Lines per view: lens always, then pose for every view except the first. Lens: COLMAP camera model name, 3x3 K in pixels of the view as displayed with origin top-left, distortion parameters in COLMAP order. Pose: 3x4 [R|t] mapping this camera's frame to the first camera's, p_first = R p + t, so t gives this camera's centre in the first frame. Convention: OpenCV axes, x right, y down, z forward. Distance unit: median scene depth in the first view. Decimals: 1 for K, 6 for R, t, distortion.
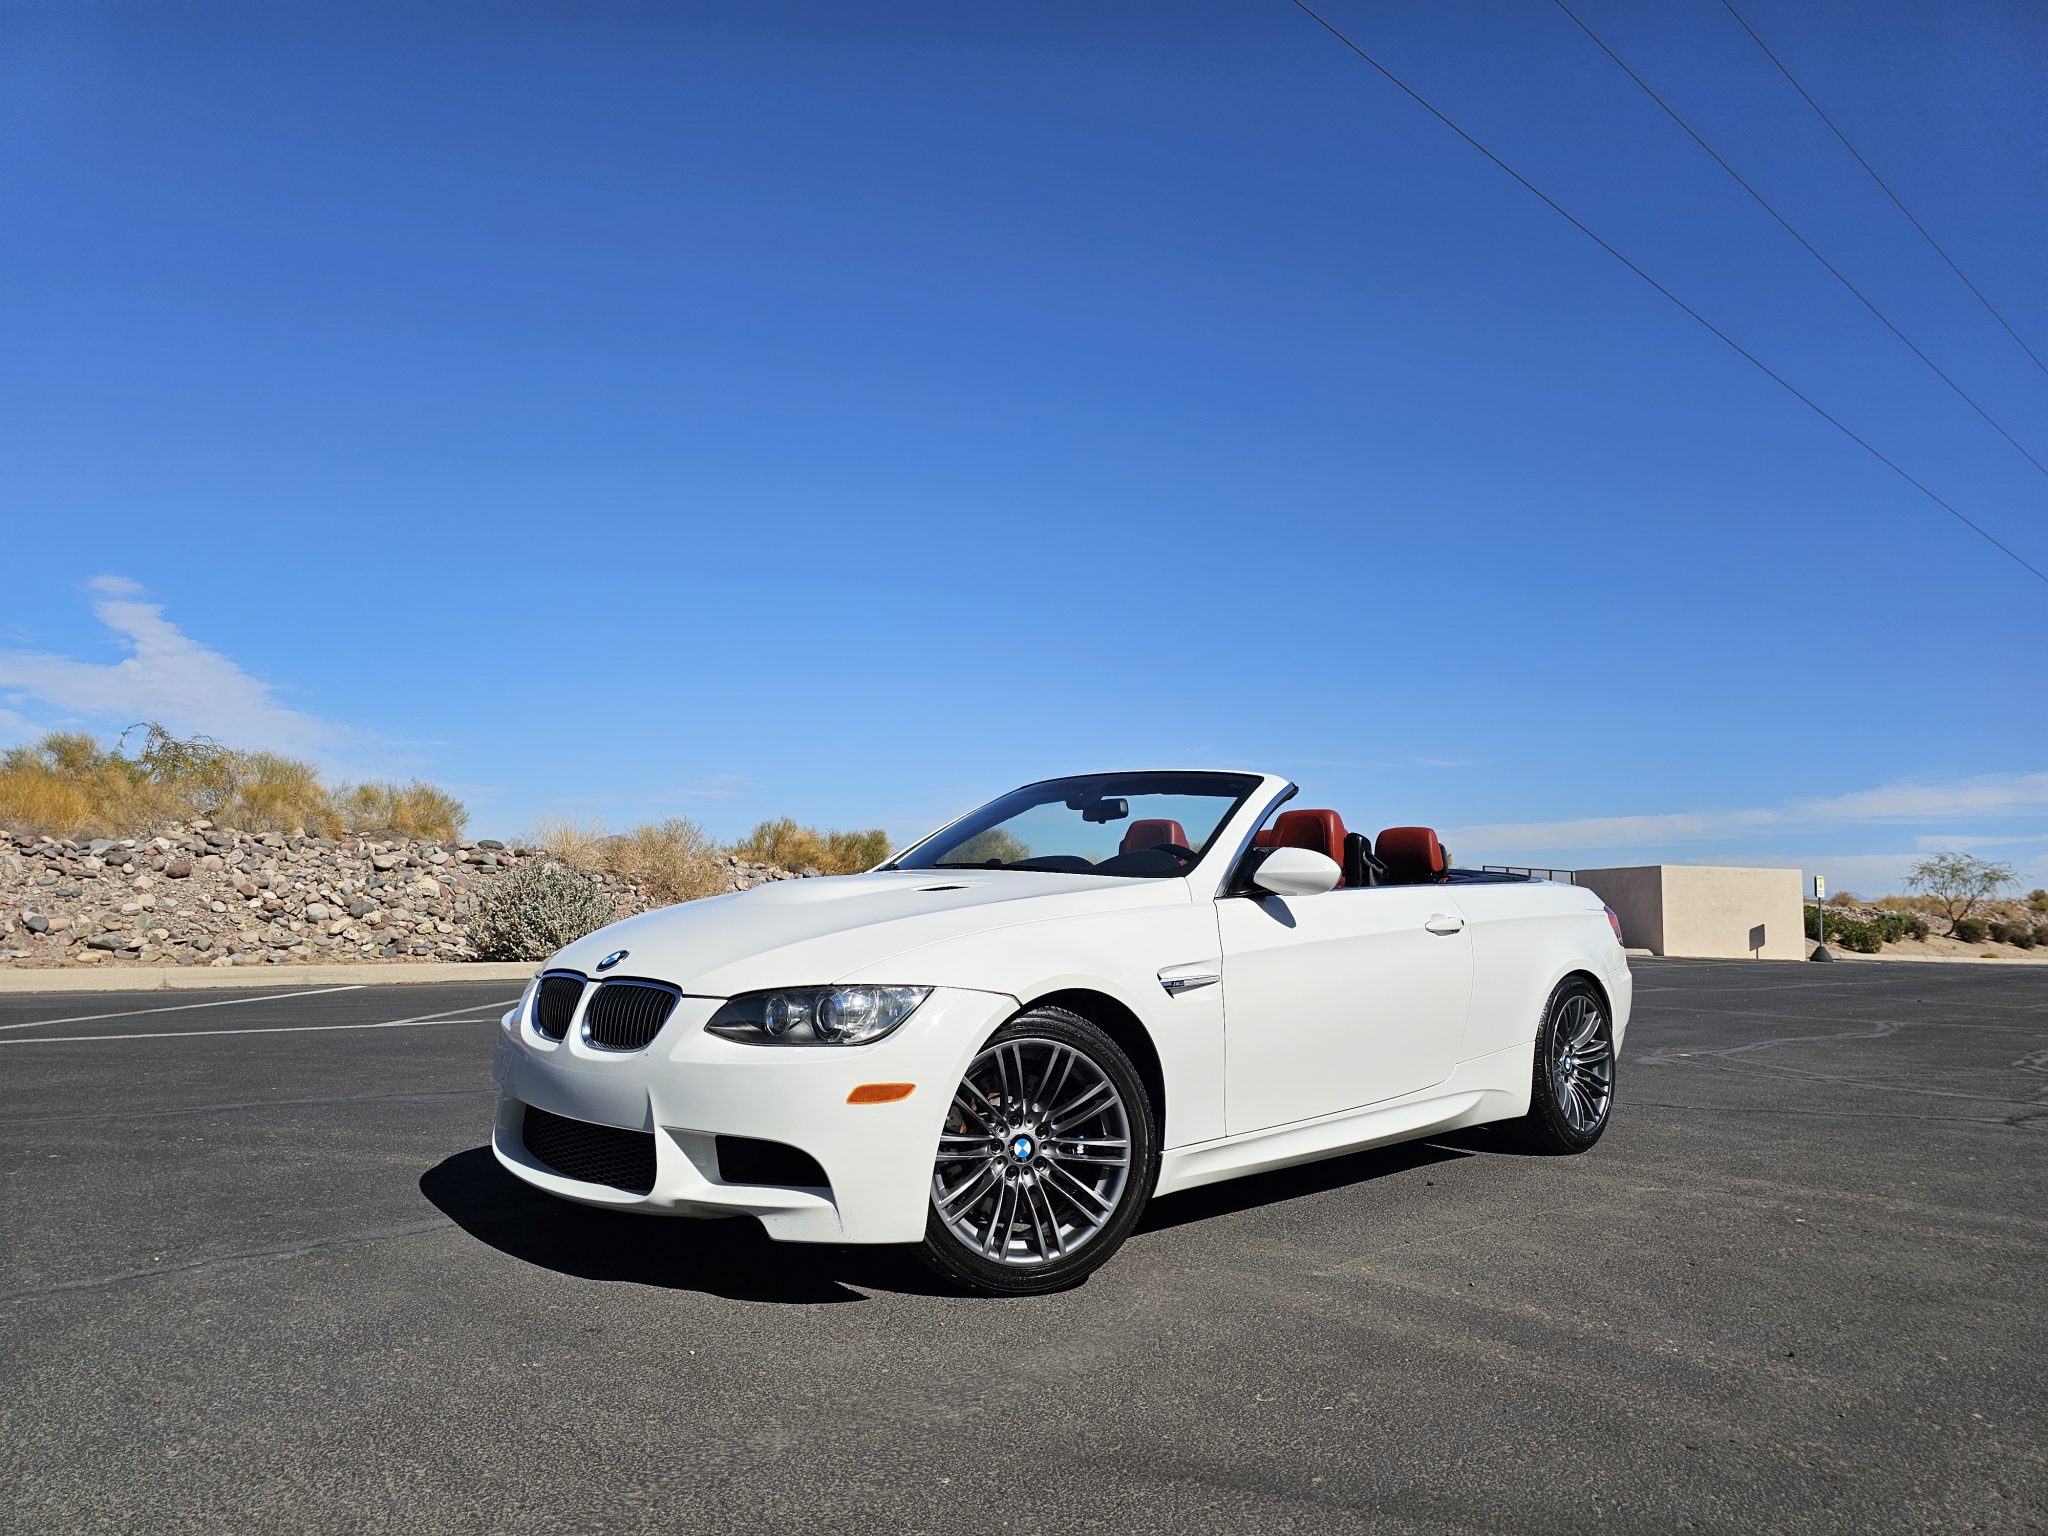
lens RADIAL K [[1384.9, 0, 1017.9], [0, 1384.9, 763.1], [0, 0, 1]] dist [0.060830, -0.067728]
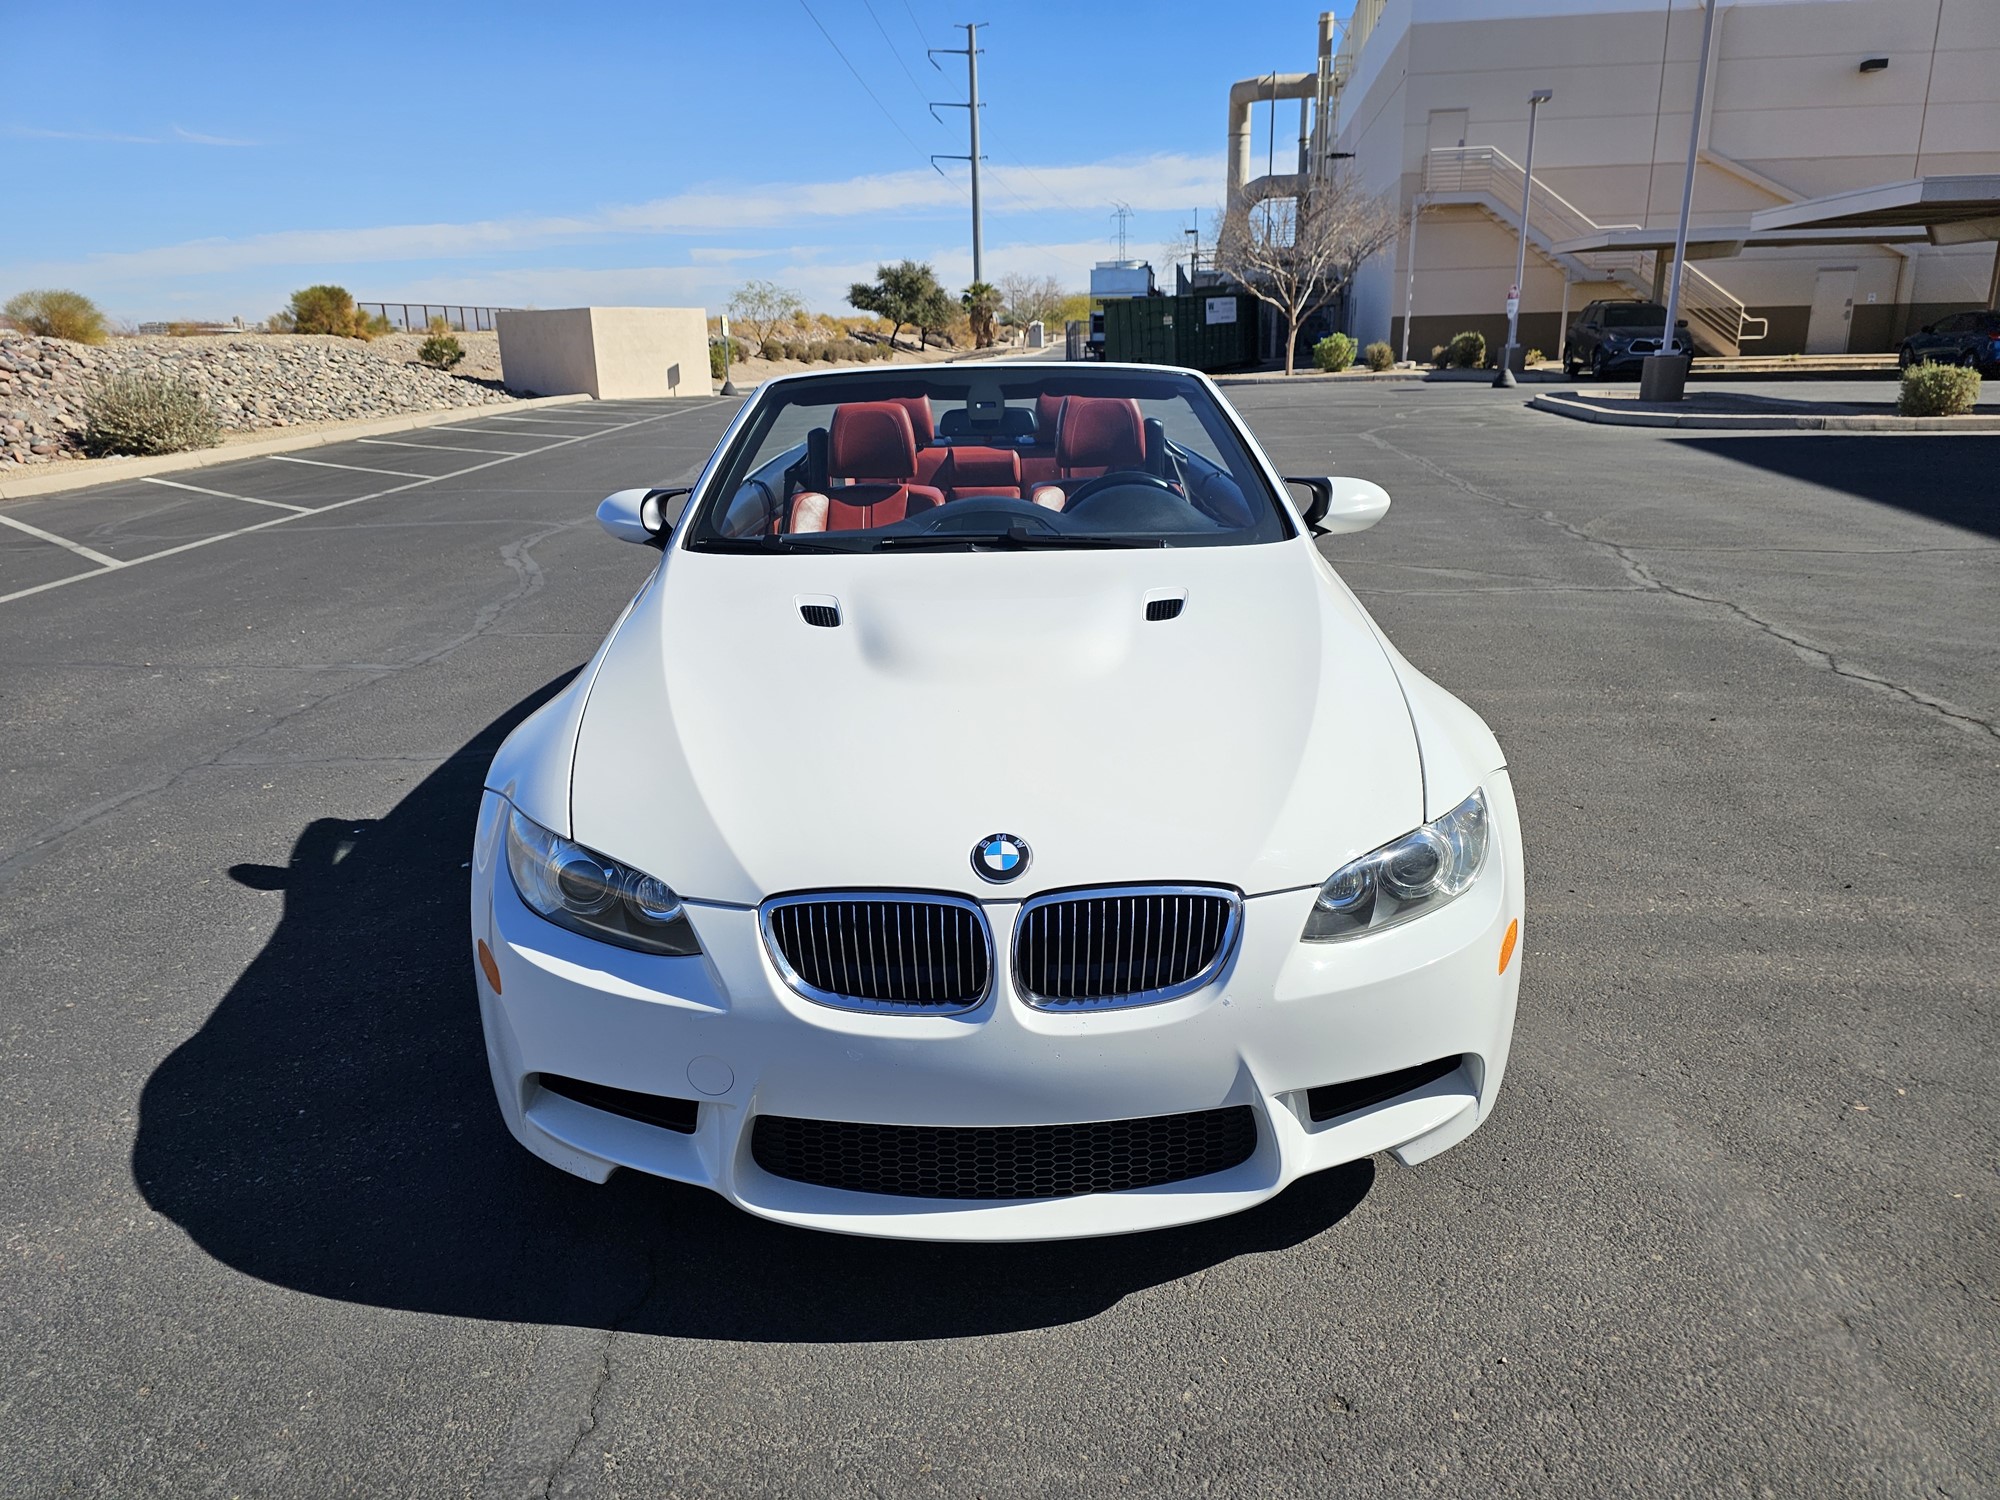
lens RADIAL K [[1352.5, 0, 994.1], [0, 1352.5, 745.2], [0, 0, 1]] dist [0.060830, -0.067728]
pose [[0.700998, -0.240882, 0.671251, -0.150432], [-0.038177, 0.927206, 0.372602, -0.025159], [-0.712141, -0.286819, 0.640773, 0.149539]]
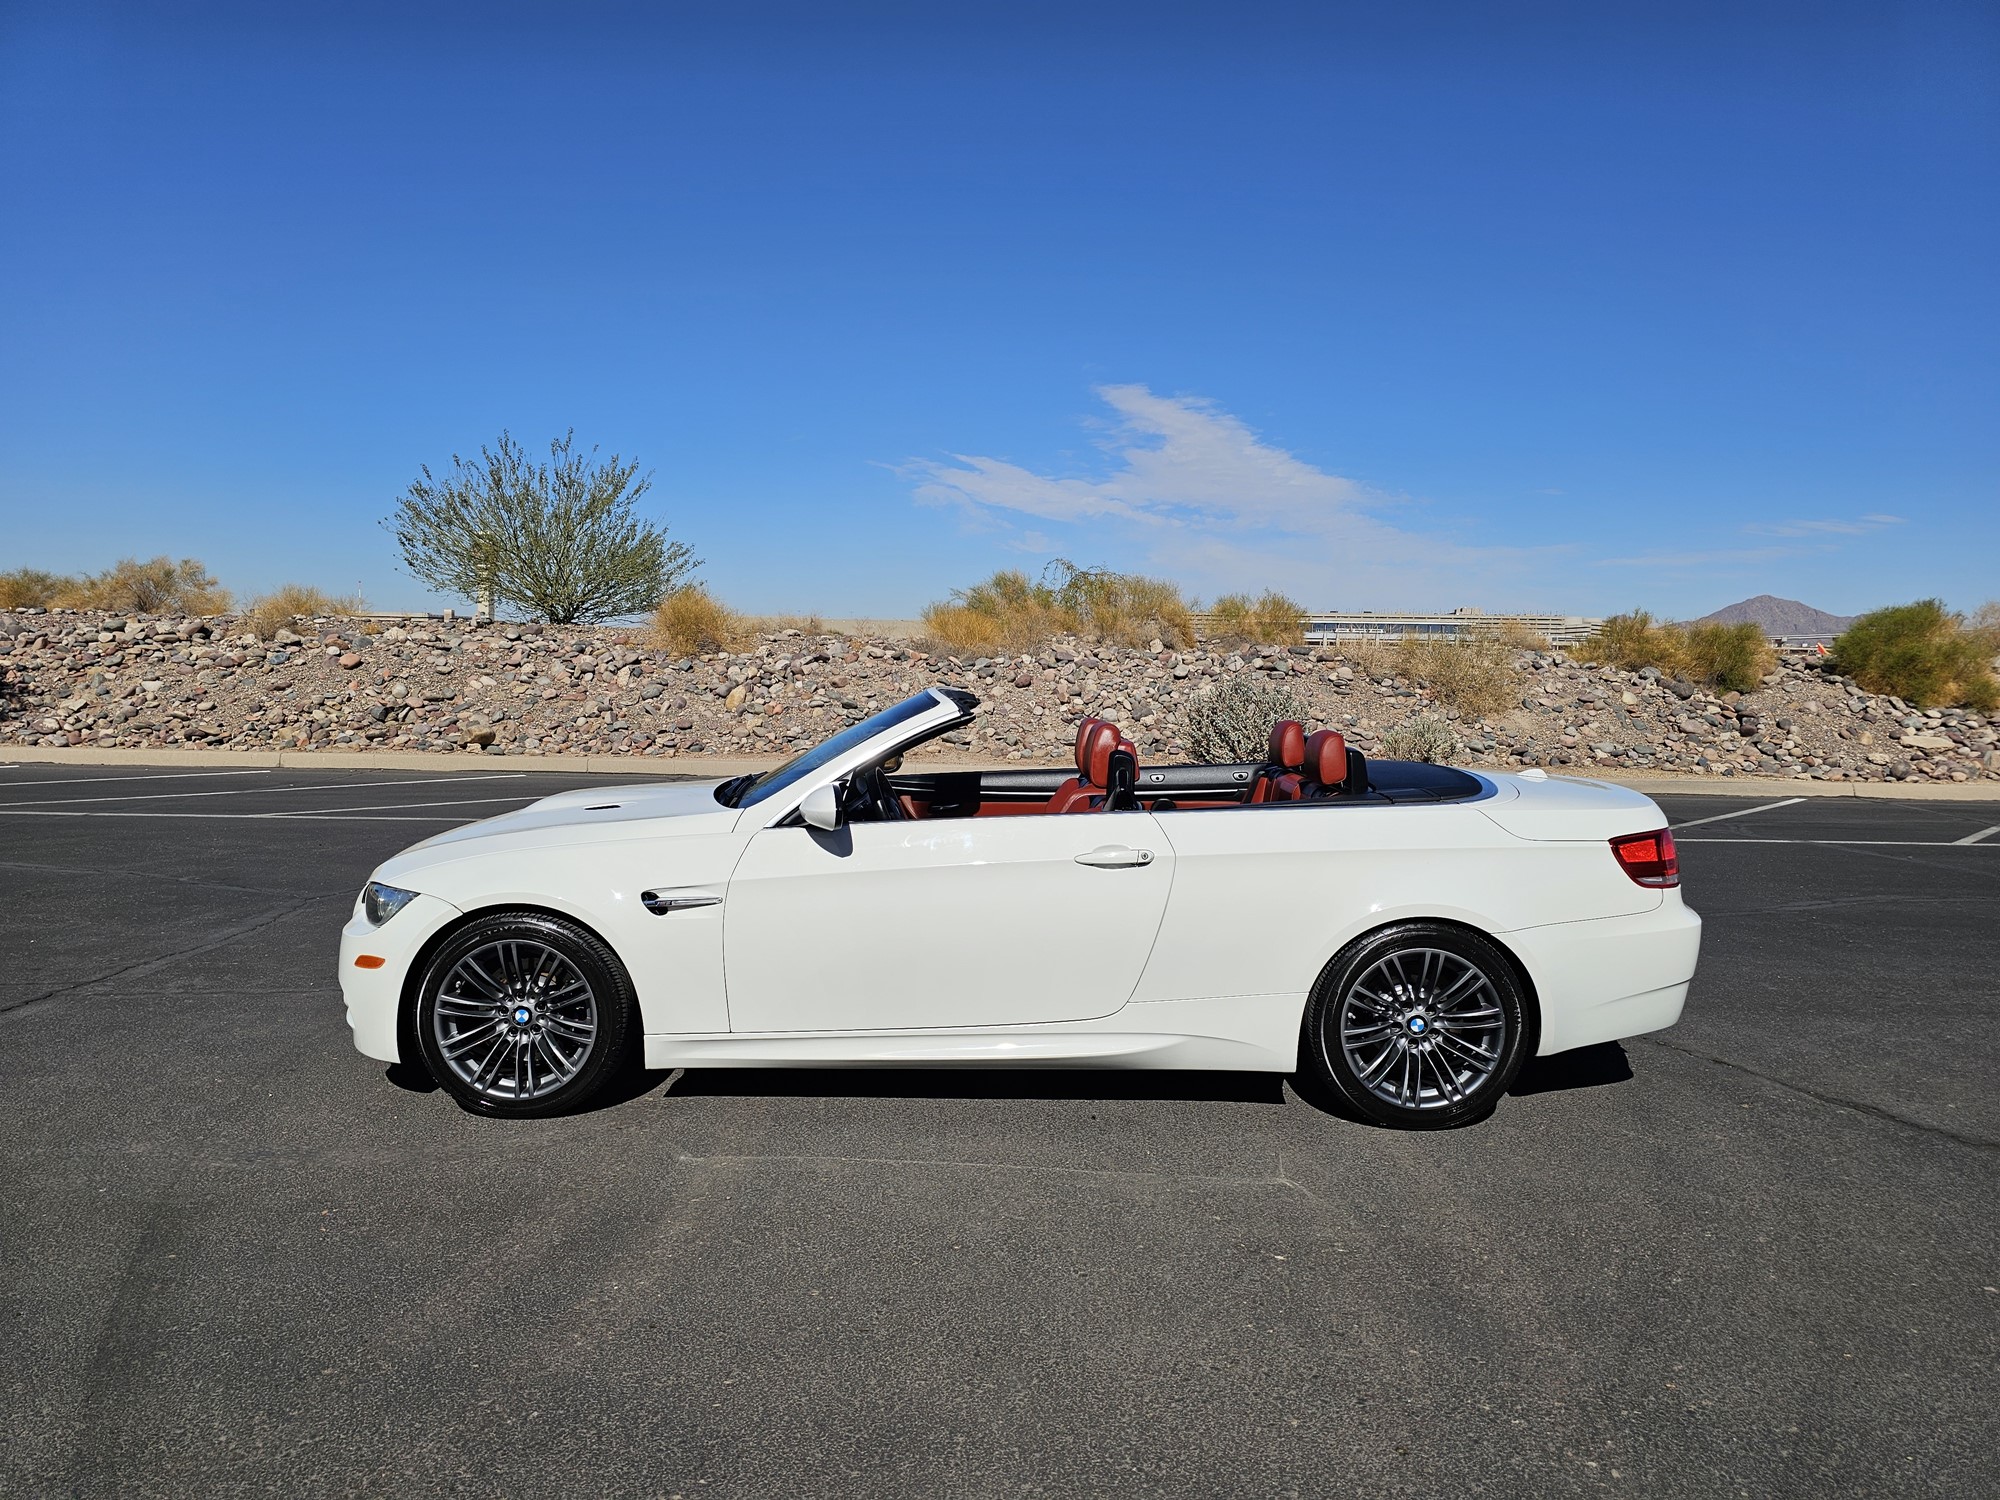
lens RADIAL K [[1351.5, 0, 988.2], [0, 1351.5, 765.7], [0, 0, 1]] dist [0.062470, -0.074007]
pose [[0.697738, 0.052192, -0.714449, 0.274725], [0.070892, 0.987416, 0.141367, -0.025506], [0.712836, -0.149286, 0.685258, 0.099339]]
